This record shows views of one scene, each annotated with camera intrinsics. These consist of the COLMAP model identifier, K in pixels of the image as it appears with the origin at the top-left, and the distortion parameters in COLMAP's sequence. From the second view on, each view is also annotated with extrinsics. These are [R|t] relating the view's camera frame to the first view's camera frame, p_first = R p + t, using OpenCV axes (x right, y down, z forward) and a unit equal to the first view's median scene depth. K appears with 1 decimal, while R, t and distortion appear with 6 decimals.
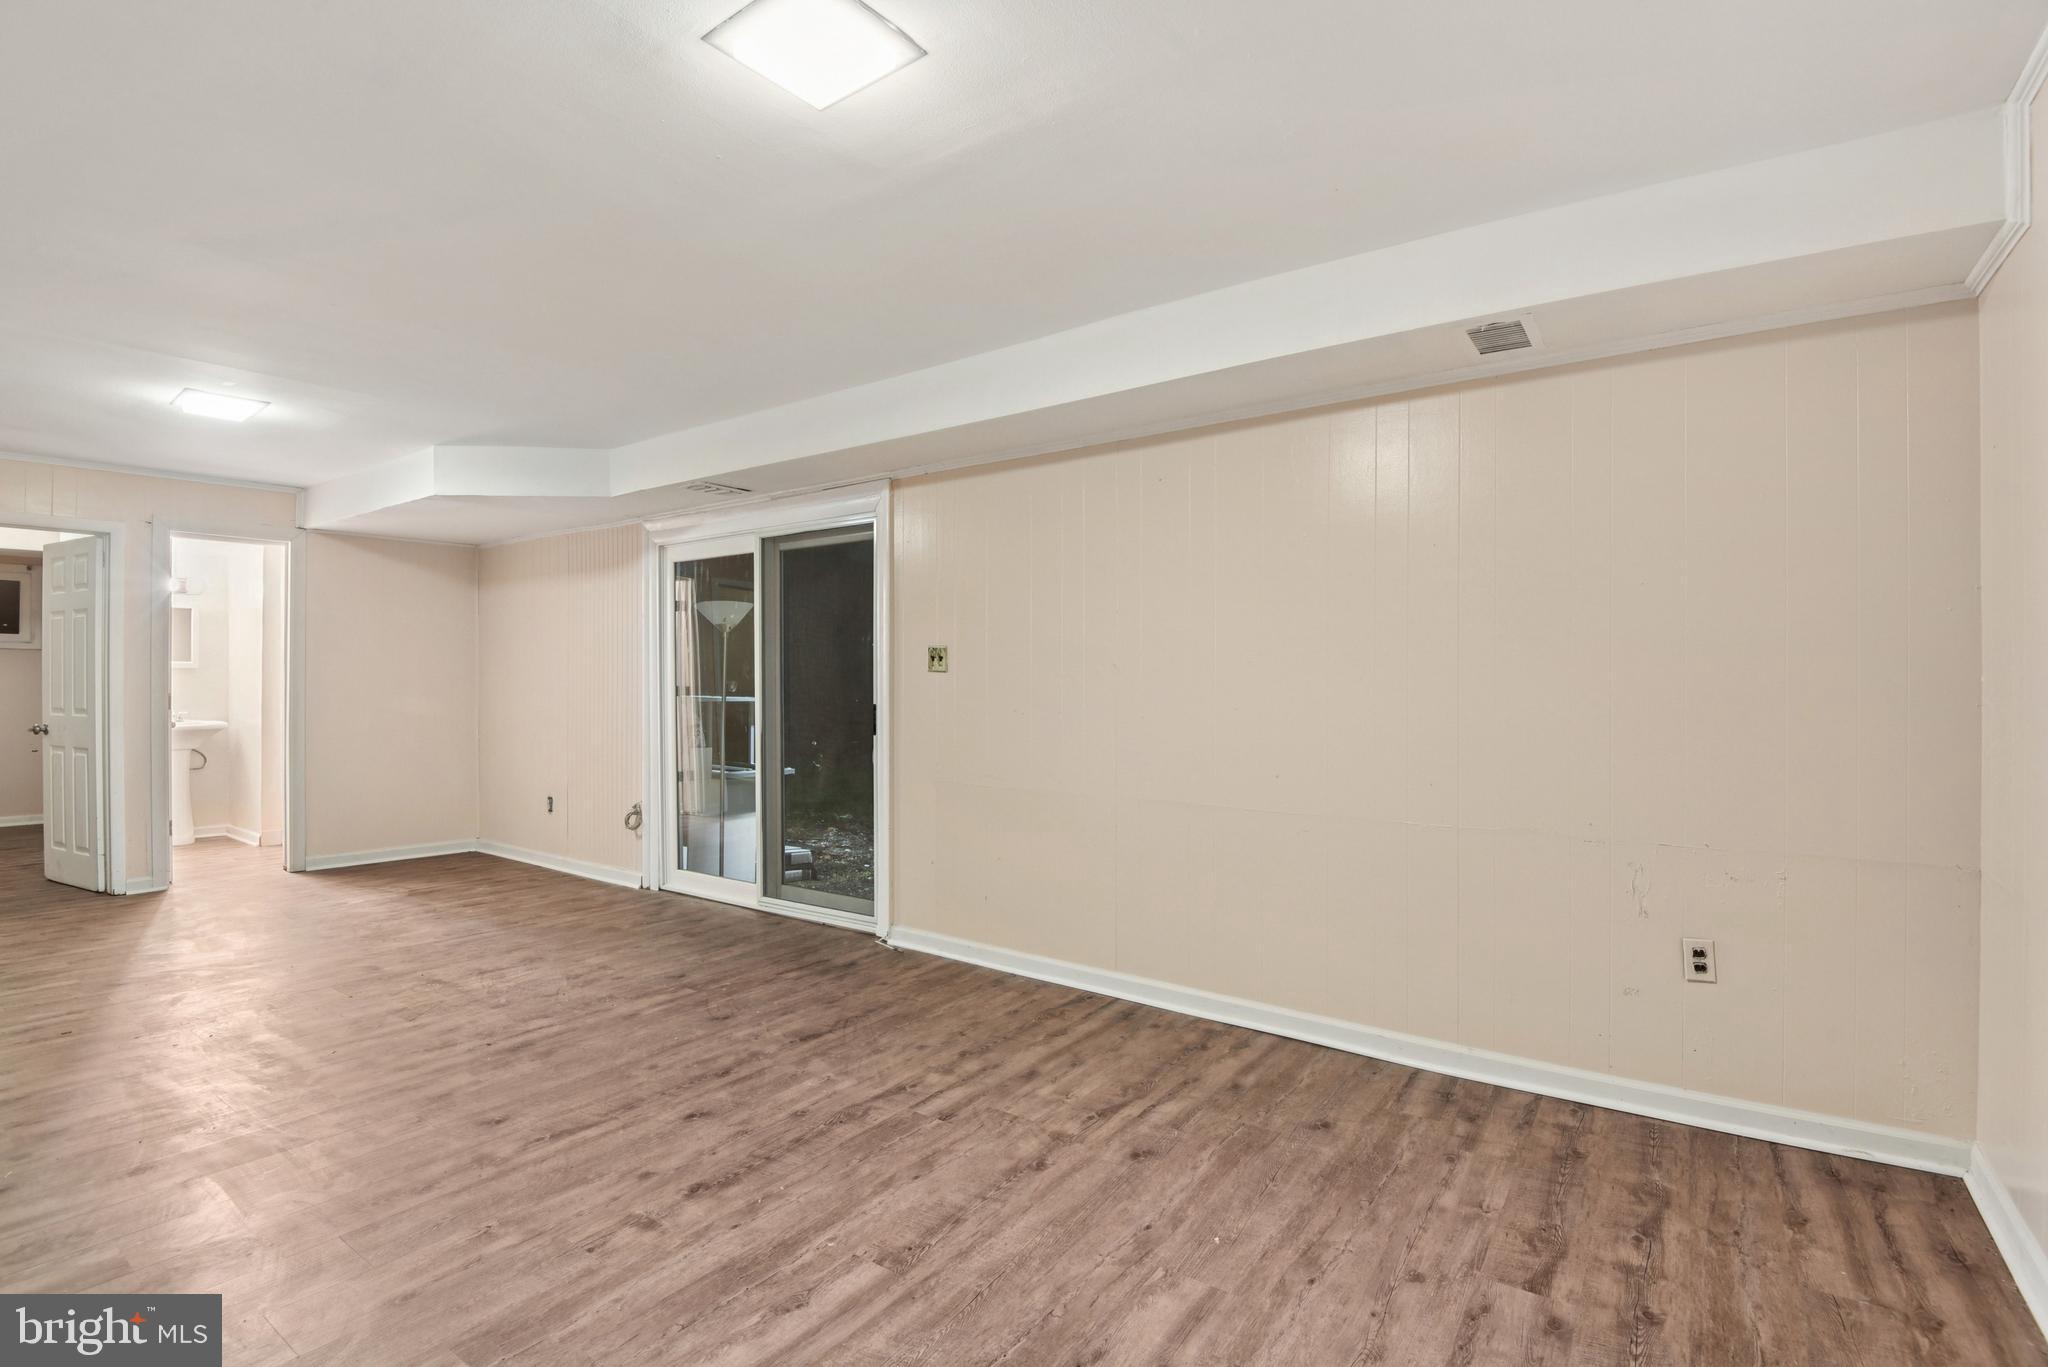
lens RADIAL K [[967.7, 0, 1014.2], [0, 967.7, 693.0], [0, 0, 1]] dist [-0.002475, -0.021050]
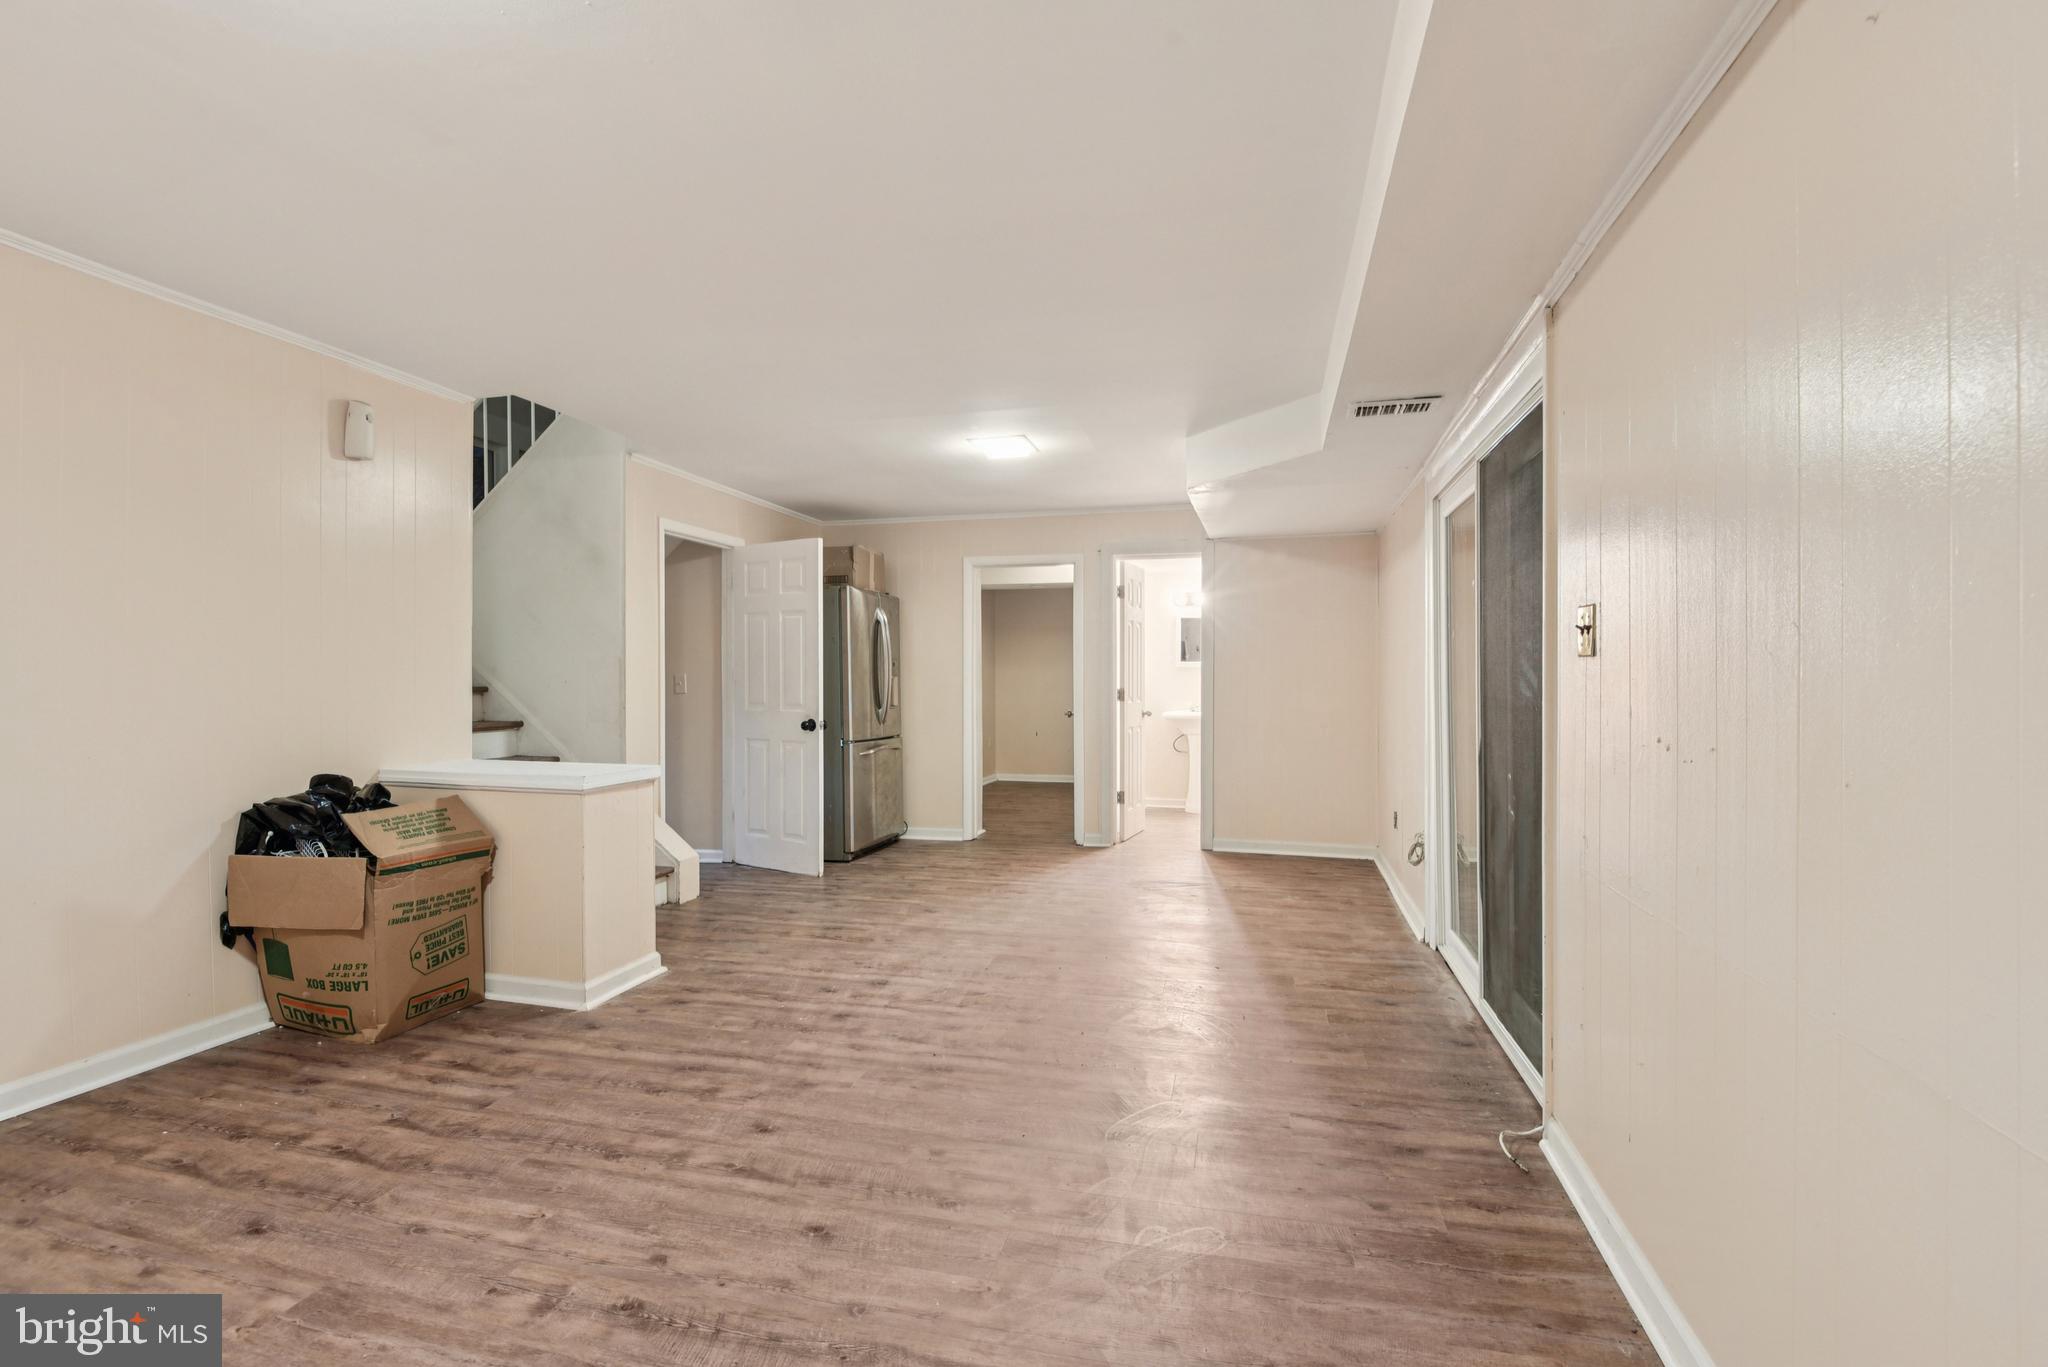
lens RADIAL K [[967.7, 0, 1014.2], [0, 967.7, 693.0], [0, 0, 1]] dist [-0.002475, -0.021050]
pose [[0.361226, 0.013918, -0.932374, 0.387312], [-0.006206, 0.999902, 0.012521, -0.010031], [0.932458, 0.001264, 0.361277, 0.736764]]
